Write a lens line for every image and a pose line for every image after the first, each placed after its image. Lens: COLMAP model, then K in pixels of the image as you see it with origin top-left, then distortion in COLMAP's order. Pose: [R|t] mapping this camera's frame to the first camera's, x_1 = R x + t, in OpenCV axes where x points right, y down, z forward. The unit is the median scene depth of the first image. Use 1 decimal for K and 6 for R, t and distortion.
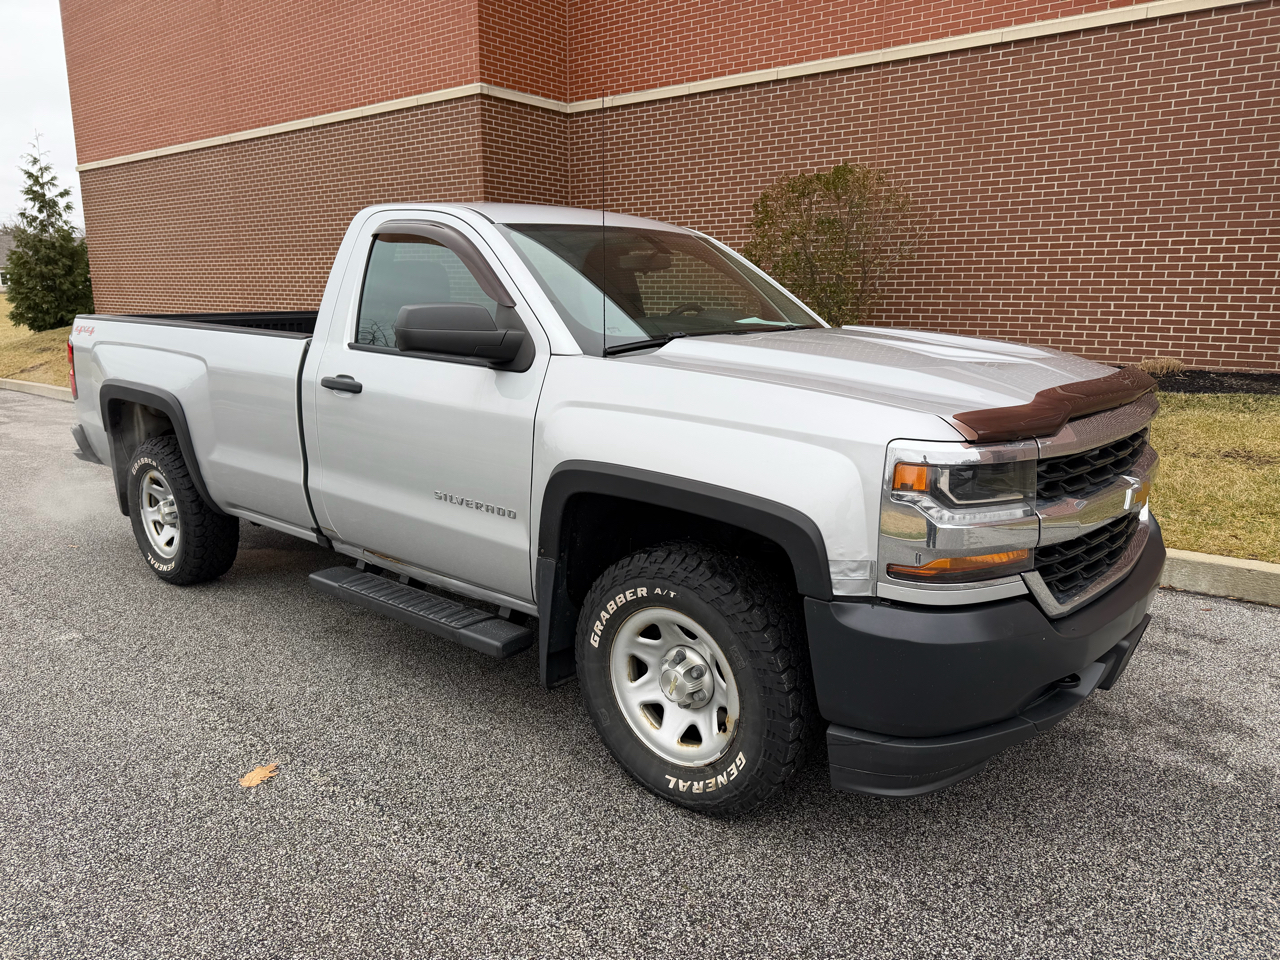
lens RADIAL K [[902.3, 0, 642.2], [0, 902.3, 485.9], [0, 0, 1]] dist [0.033851, -0.039241]
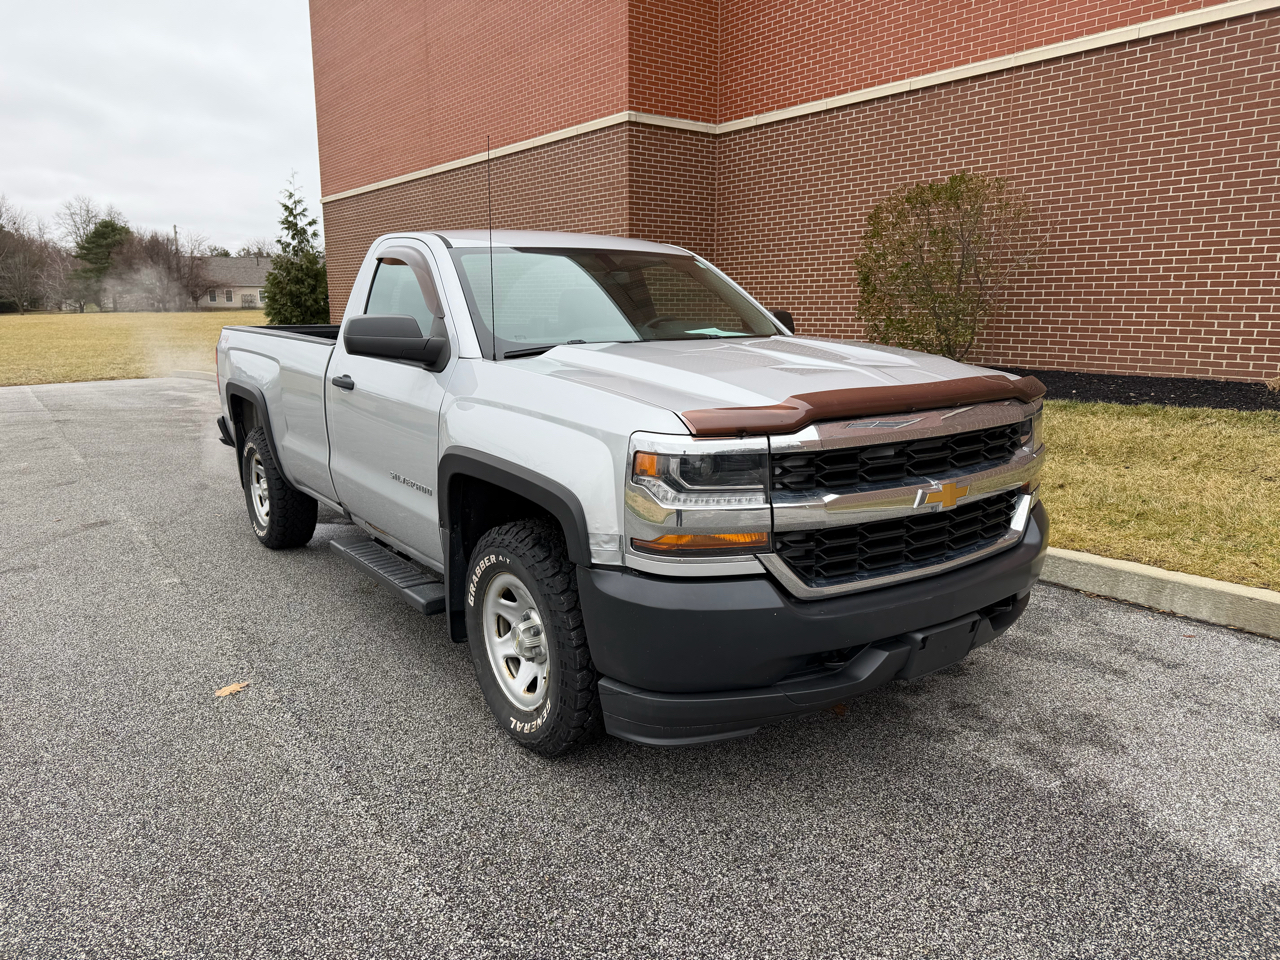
lens RADIAL K [[902.3, 0, 636.9], [0, 902.3, 483.2], [0, 0, 1]] dist [0.033851, -0.039241]
pose [[0.968719, 0.042586, -0.244479, 0.134031], [-0.046673, 0.998850, -0.010946, 0.006679], [0.243732, 0.022014, 0.969593, -0.029036]]
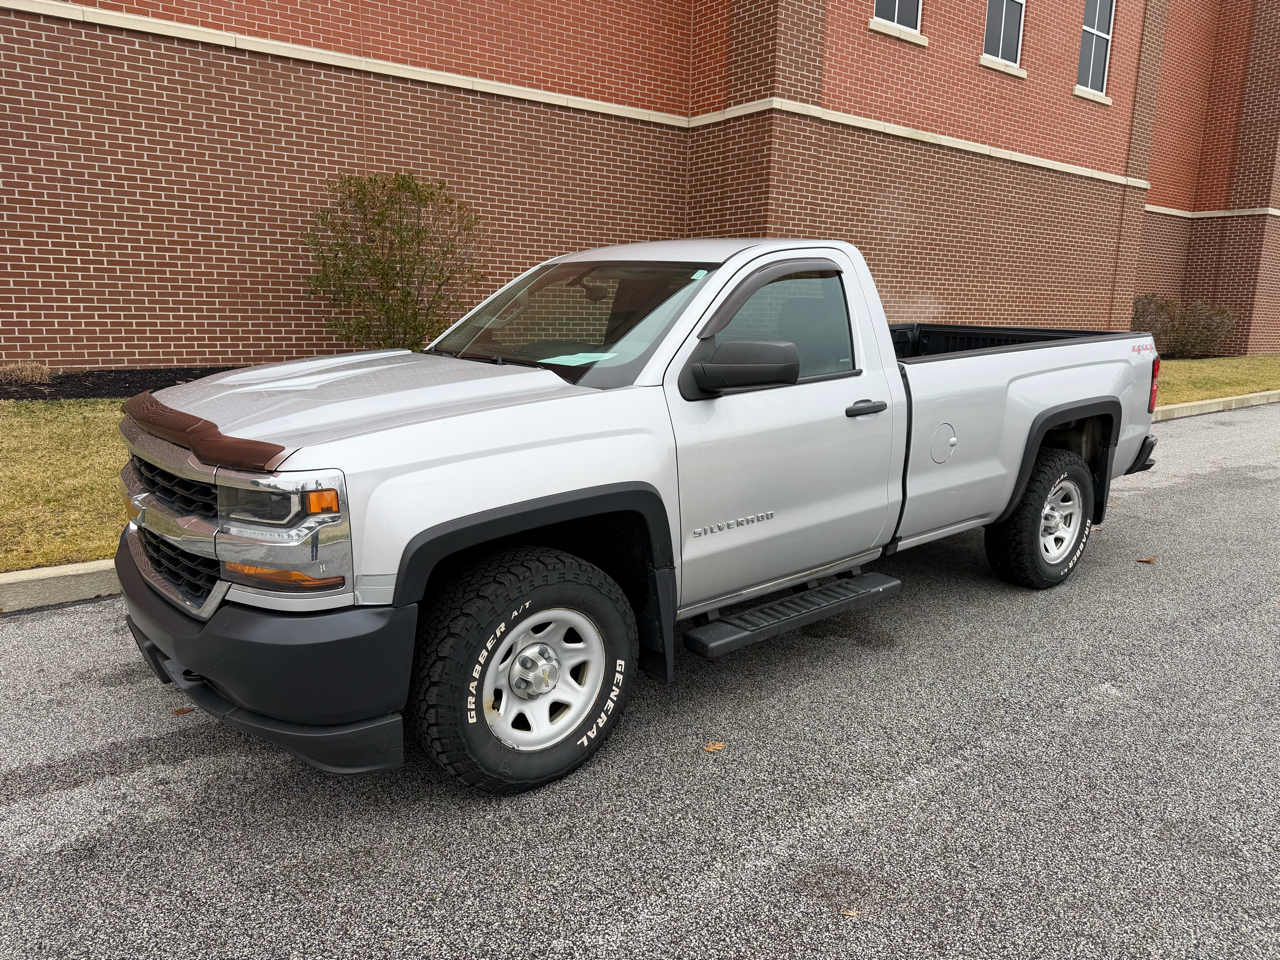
lens RADIAL K [[902.3, 0, 639.2], [0, 902.3, 486.5], [0, 0, 1]] dist [0.033851, -0.039241]
pose [[0.226452, -0.189034, 0.955503, -0.721567], [0.187111, 0.971158, 0.147786, -0.119479], [-0.955881, 0.145319, 0.255291, 0.541625]]
